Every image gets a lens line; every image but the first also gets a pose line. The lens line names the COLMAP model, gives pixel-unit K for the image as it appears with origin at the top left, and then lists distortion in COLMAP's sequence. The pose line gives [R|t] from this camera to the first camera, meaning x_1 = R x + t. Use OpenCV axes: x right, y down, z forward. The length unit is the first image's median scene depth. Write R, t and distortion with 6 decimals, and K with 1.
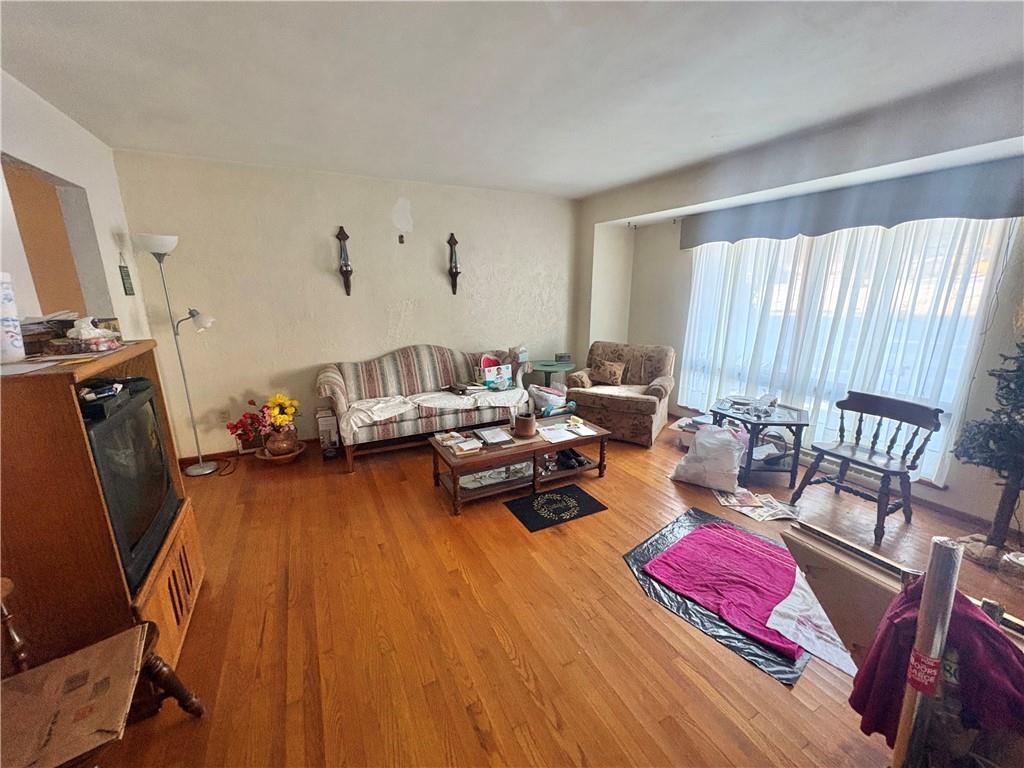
lens RADIAL K [[406.3, 0, 512.9], [0, 406.3, 385.6], [0, 0, 1]] dist [0.003032, -0.000007]
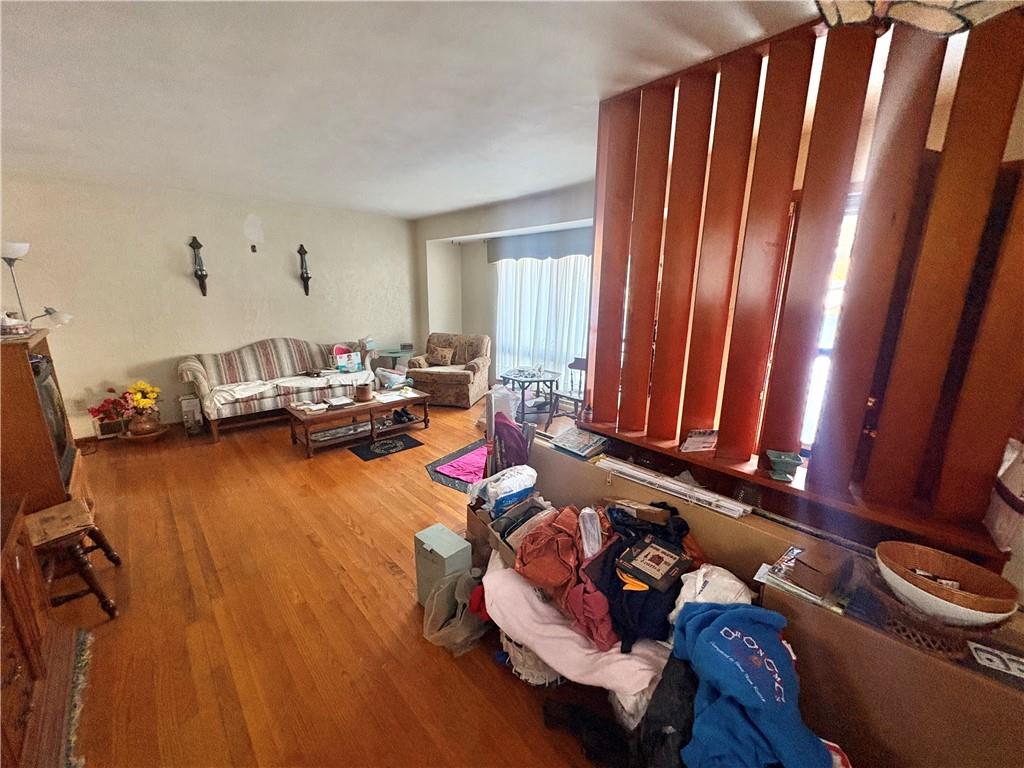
lens RADIAL K [[406.3, 0, 511.1], [0, 406.3, 385.3], [0, 0, 1]] dist [0.003032, -0.000007]
pose [[0.962821, -0.053938, 0.264699, 0.122026], [0.054482, 0.998501, 0.005292, 0.078299], [-0.264588, 0.009326, 0.964316, -0.366765]]
